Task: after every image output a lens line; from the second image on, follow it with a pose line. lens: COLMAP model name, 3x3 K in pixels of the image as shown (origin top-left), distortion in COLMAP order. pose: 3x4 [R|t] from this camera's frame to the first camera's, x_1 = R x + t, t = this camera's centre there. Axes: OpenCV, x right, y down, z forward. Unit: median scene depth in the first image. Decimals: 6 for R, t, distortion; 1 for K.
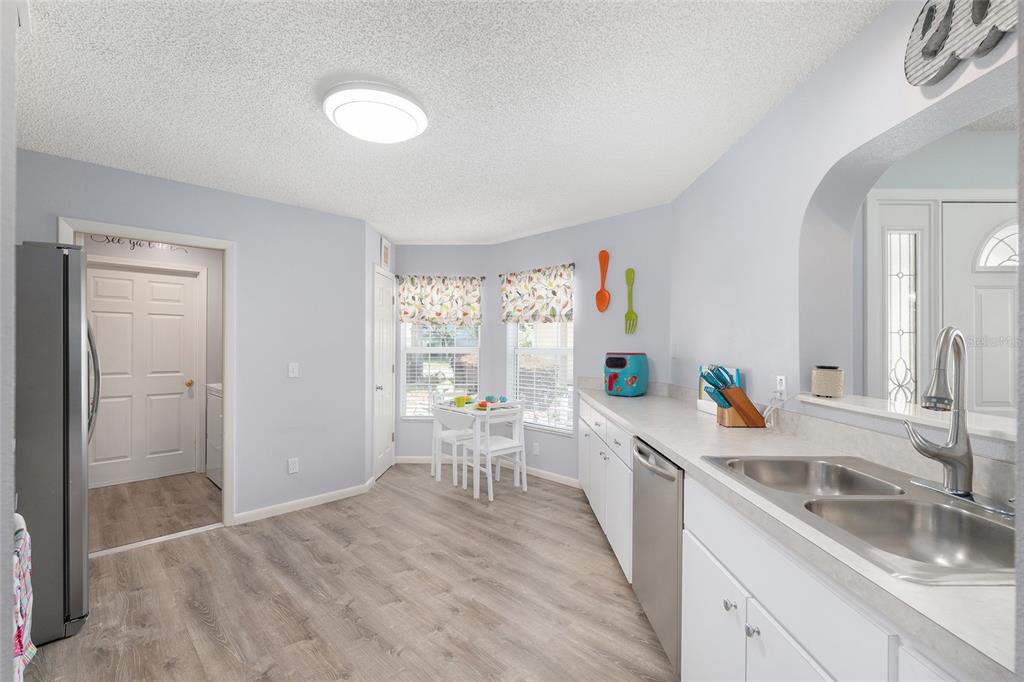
lens RADIAL K [[443.6, 0, 518.3], [0, 443.6, 339.5], [0, 0, 1]] dist [-0.009107, 0.000752]
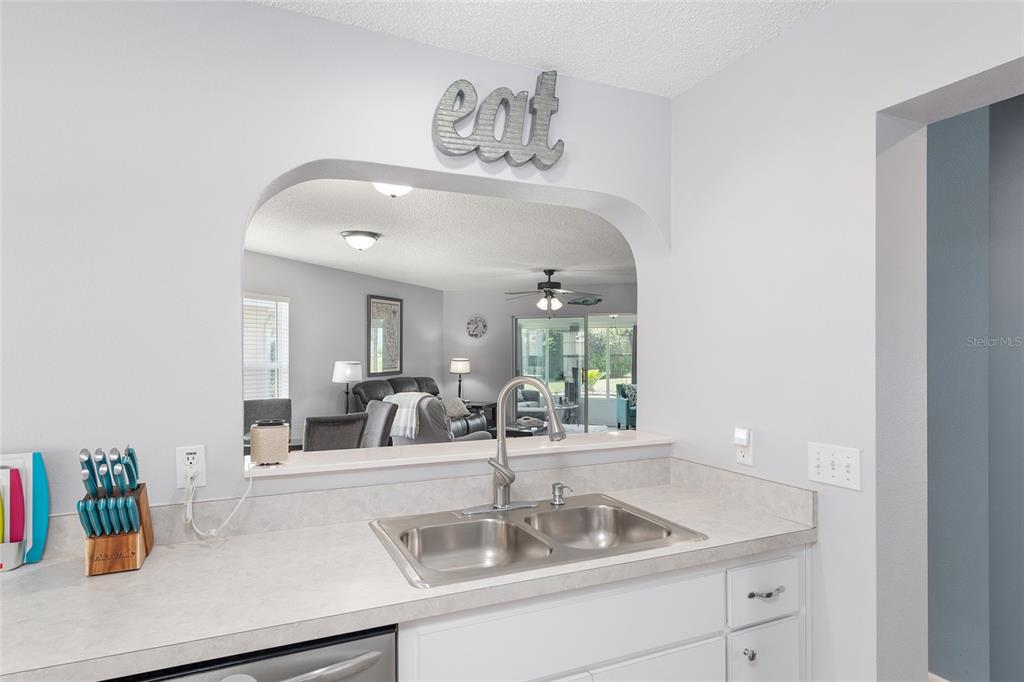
lens RADIAL K [[579.6, 0, 507.9], [0, 579.6, 348.0], [0, 0, 1]] dist [0.000338, -0.002734]
pose [[-0.408308, 0.005594, 0.912827, -0.123795], [-0.013215, 0.999840, -0.012038, -0.020175], [-0.912749, -0.016978, -0.408169, 0.394649]]
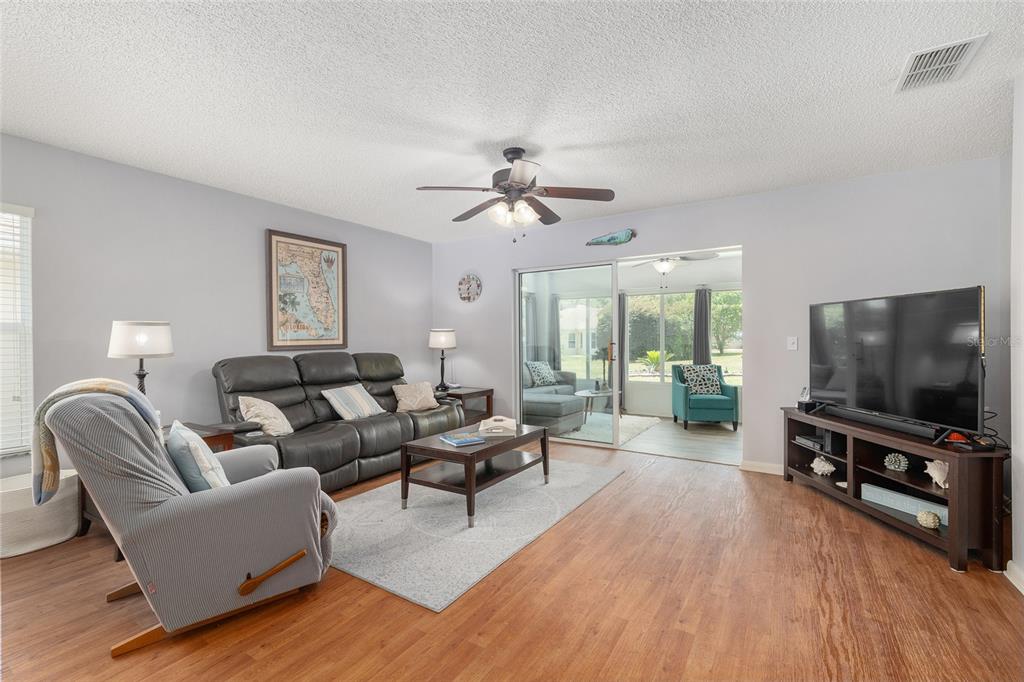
lens RADIAL K [[443.6, 0, 504.9], [0, 443.6, 341.1], [0, 0, 1]] dist [-0.009107, 0.000752]
pose [[-0.206534, -0.002117, 0.978437, 0.601050], [-0.008752, 0.999962, 0.000316, 0.022800], [-0.978400, -0.008498, -0.206545, -0.175459]]
